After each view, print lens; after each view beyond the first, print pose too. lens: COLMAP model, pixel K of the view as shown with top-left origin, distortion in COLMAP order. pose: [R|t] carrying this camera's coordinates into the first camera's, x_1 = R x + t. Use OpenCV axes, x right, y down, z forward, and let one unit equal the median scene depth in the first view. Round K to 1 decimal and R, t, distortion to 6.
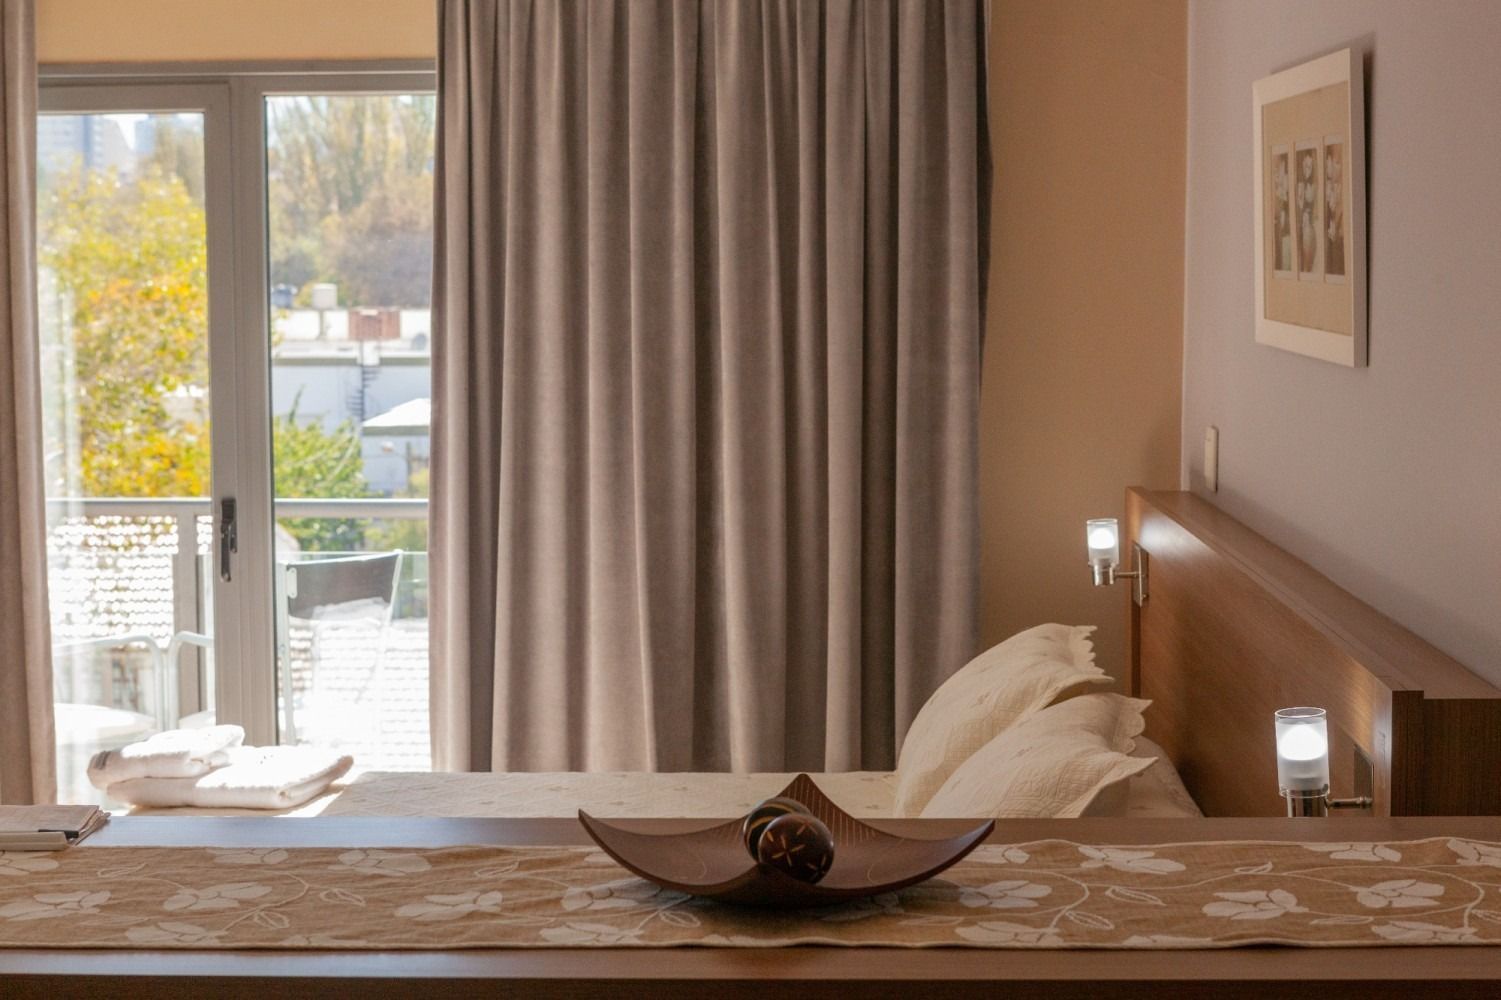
lens RADIAL K [[2874.1, 0, 750.2], [0, 2874.1, 499.8], [0, 0, 1]] dist [-0.033493, 0.000000]
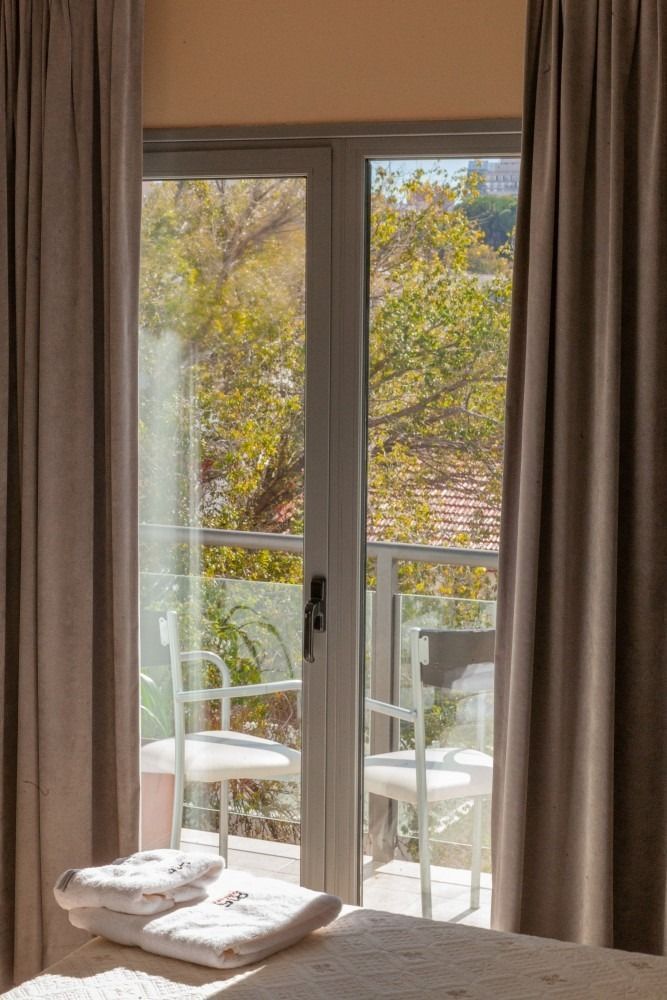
lens RADIAL K [[1914.8, 0, 334.0], [0, 1914.8, 499.1], [0, 0, 1]] dist [-0.033493, 0.000000]
pose [[0.908570, 0.065988, -0.412488, 0.090876], [-0.048244, 0.997413, 0.053295, -0.063165], [0.414937, -0.028522, 0.909403, 0.425291]]
